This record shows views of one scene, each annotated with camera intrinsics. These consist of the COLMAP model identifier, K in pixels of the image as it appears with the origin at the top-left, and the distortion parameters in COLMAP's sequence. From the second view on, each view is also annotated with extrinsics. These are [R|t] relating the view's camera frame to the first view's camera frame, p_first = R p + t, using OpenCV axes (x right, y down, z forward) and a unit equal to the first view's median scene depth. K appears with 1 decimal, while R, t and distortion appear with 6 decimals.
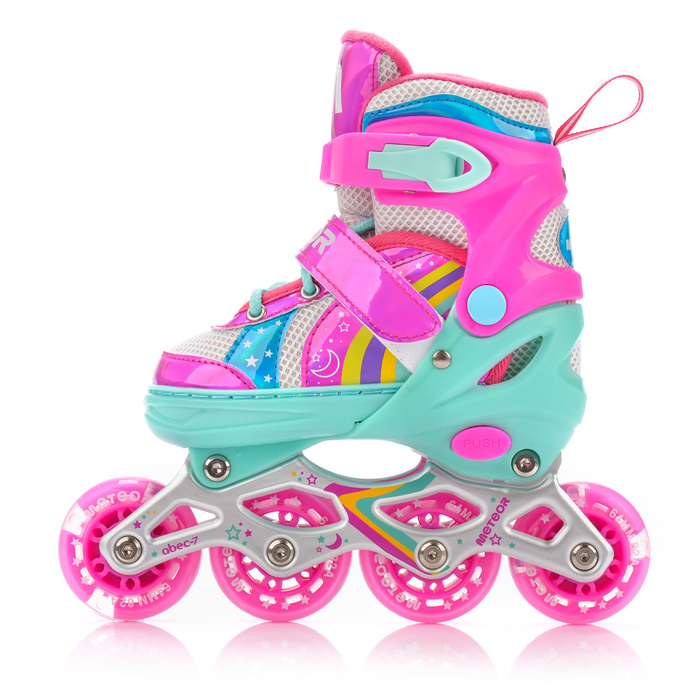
lens RADIAL K [[2367.1, 0, 350.0], [0, 2367.1, 350.0], [0, 0, 1]] dist [0.200259, 0.716136]
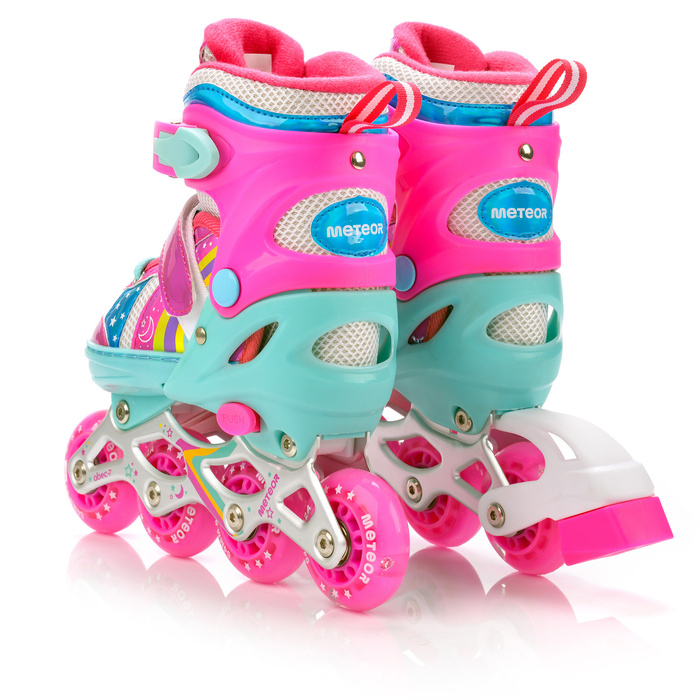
lens RADIAL K [[2097.8, 0, 350.0], [0, 2097.8, 350.0], [0, 0, 1]] dist [0.209026, 0.720177]
pose [[0.608341, 0.096475, -0.787790, 0.809356], [-0.048414, 0.995247, 0.084495, -0.071125], [0.792197, -0.013262, 0.610121, 0.474482]]
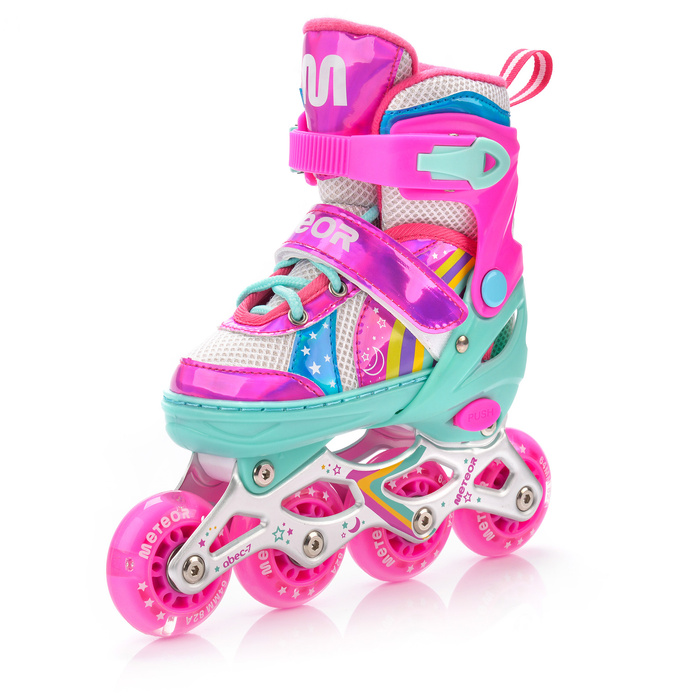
lens RADIAL K [[2367.1, 0, 350.0], [0, 2367.1, 350.0], [0, 0, 1]] dist [0.200259, 0.716136]
pose [[0.777437, -0.124299, 0.616556, -0.639791], [0.019239, 0.984518, 0.174223, -0.175201], [-0.628666, -0.123585, 0.767793, 0.222424]]
